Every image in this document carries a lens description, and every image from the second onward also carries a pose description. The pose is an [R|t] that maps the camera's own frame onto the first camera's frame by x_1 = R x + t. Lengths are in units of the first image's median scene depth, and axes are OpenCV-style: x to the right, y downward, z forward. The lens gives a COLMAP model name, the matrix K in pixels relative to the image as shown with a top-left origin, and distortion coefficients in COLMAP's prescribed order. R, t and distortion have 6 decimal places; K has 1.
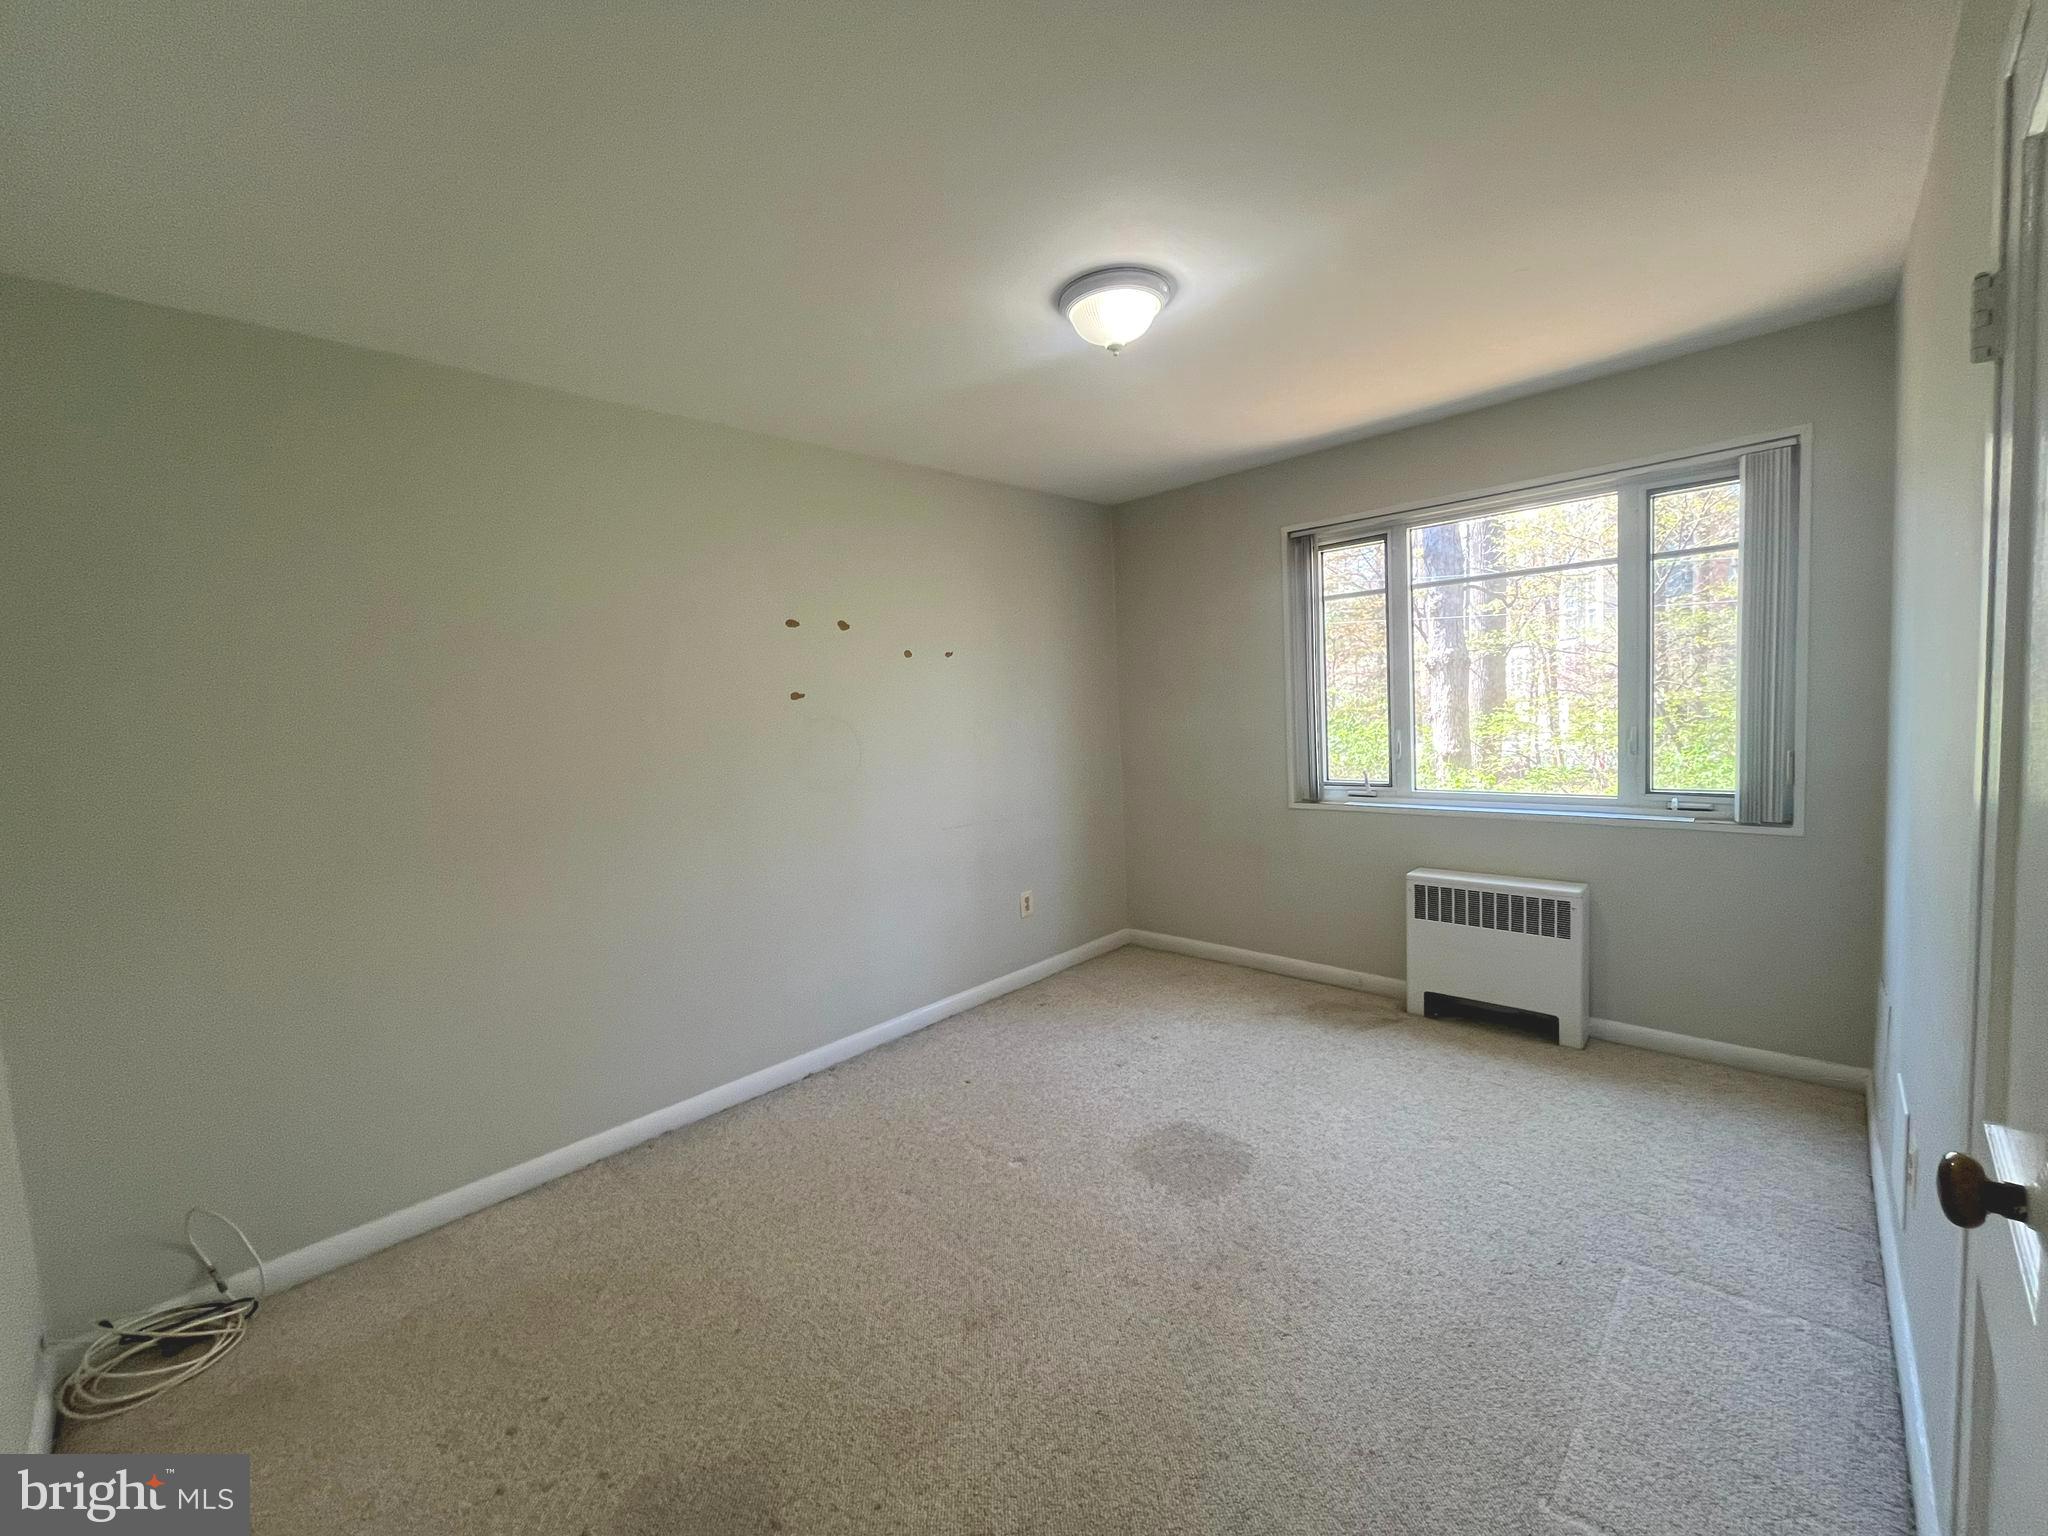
lens RADIAL K [[833.5, 0, 1049.3], [0, 833.5, 768.3], [0, 0, 1]] dist [-0.000008, 0.000003]
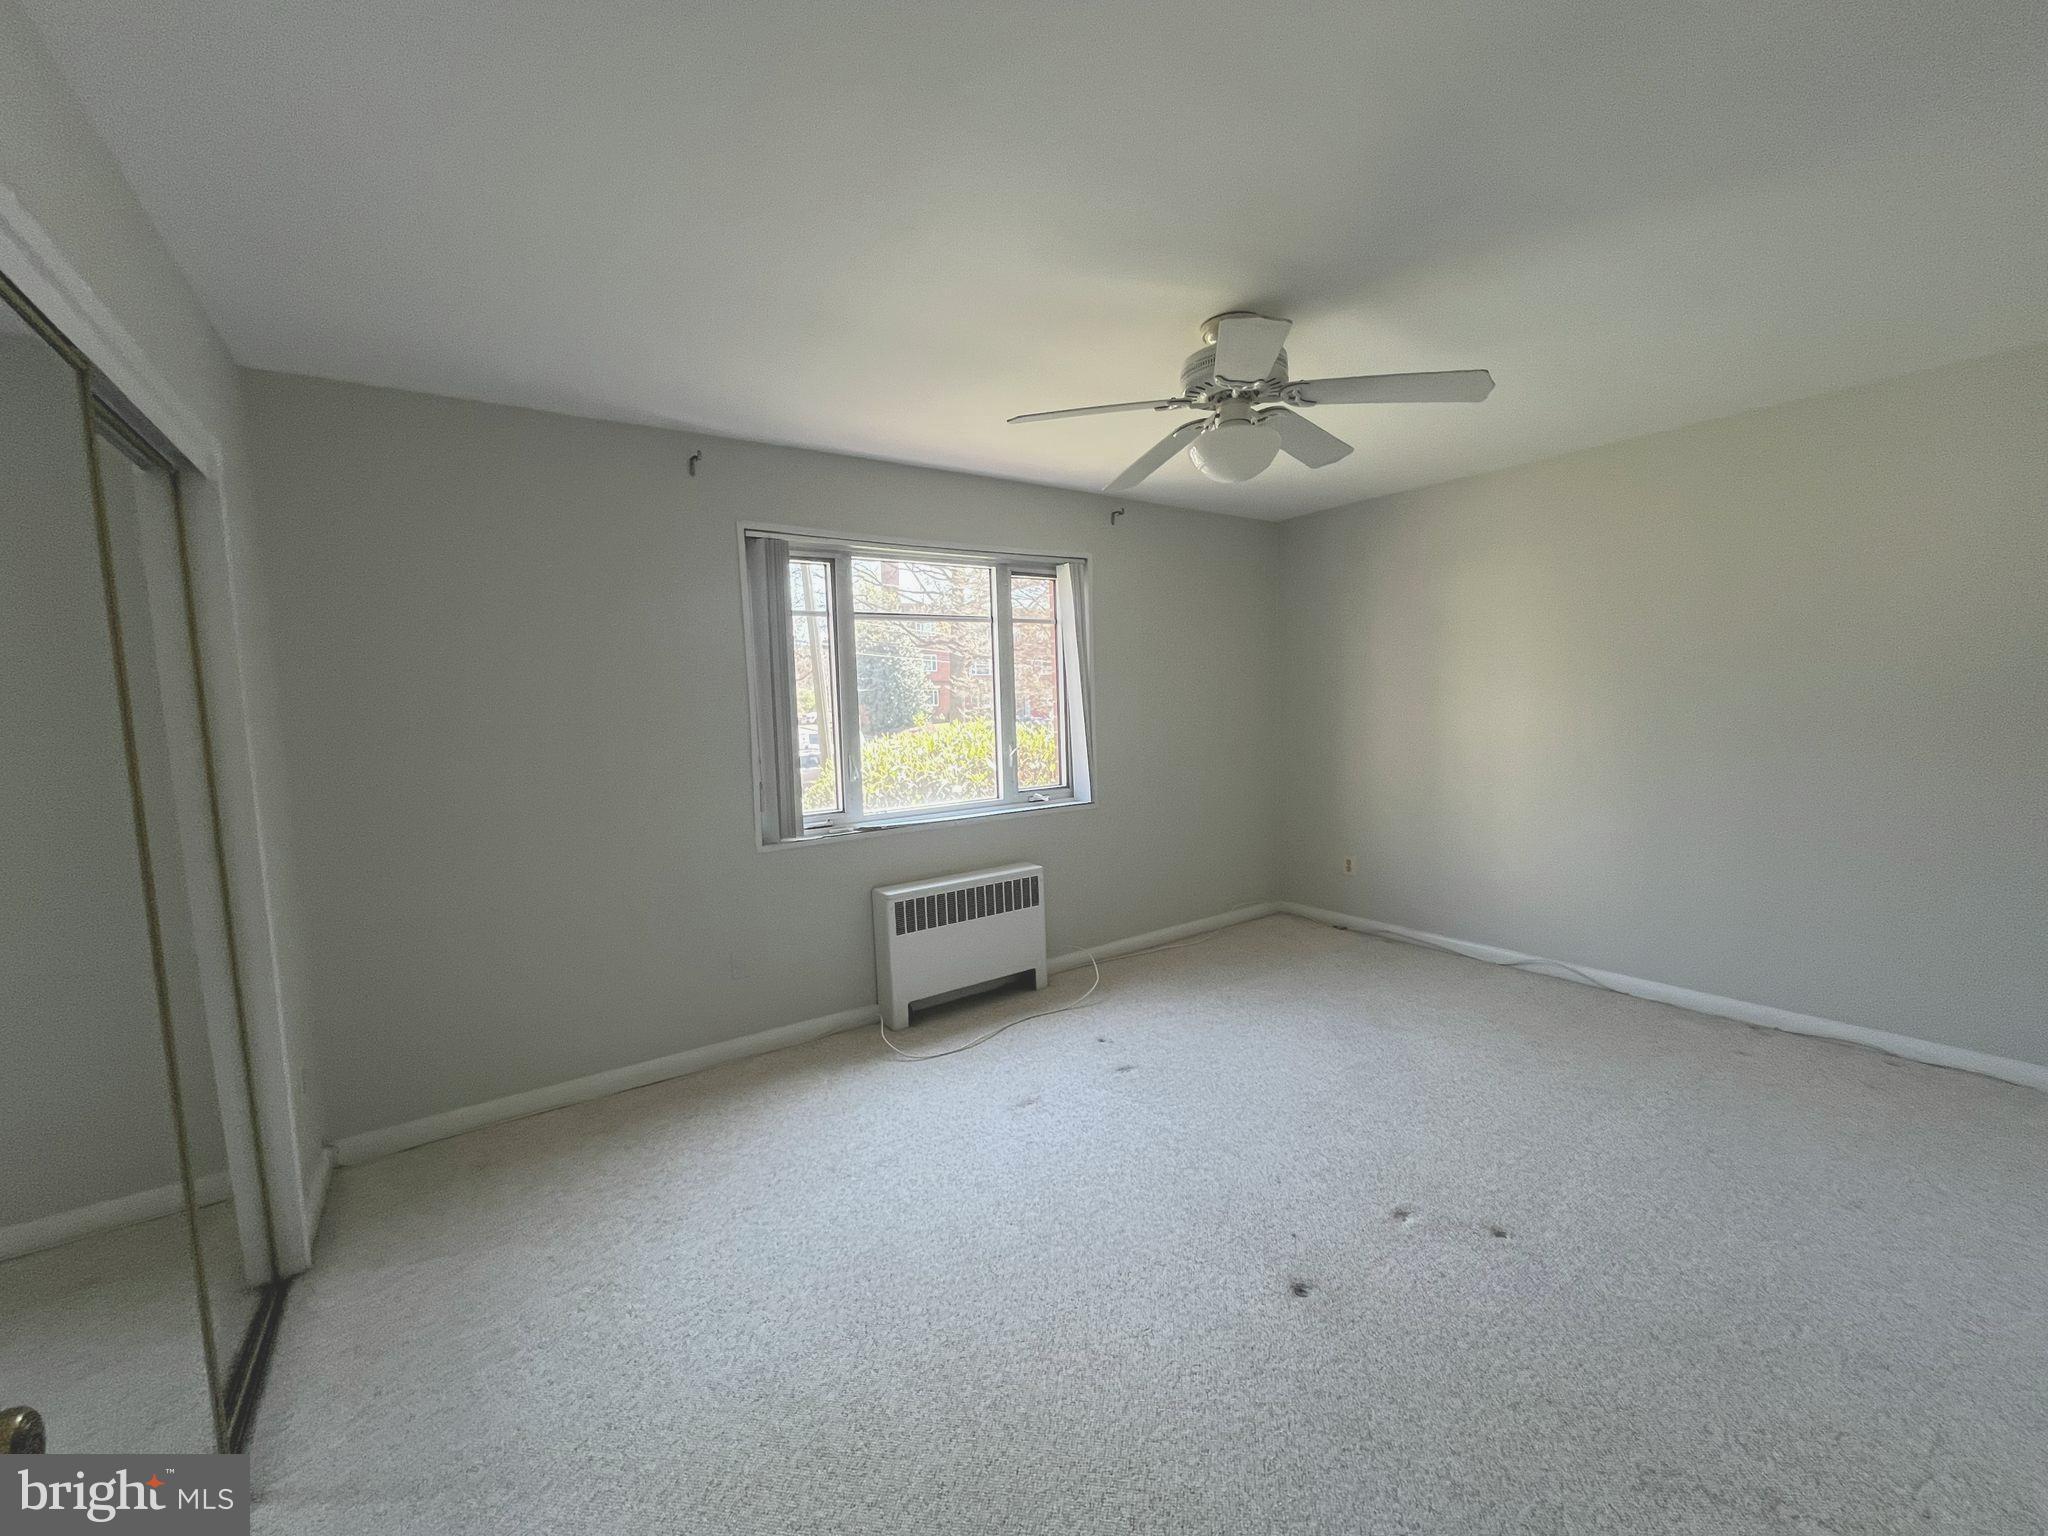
lens RADIAL K [[833.5, 0, 1049.3], [0, 833.5, 768.3], [0, 0, 1]] dist [-0.000008, 0.000003]
pose [[0.177850, -0.039402, 0.983268, -0.608354], [0.106227, 0.994128, 0.020623, -0.031419], [-0.978307, 0.100781, 0.180992, 0.688676]]
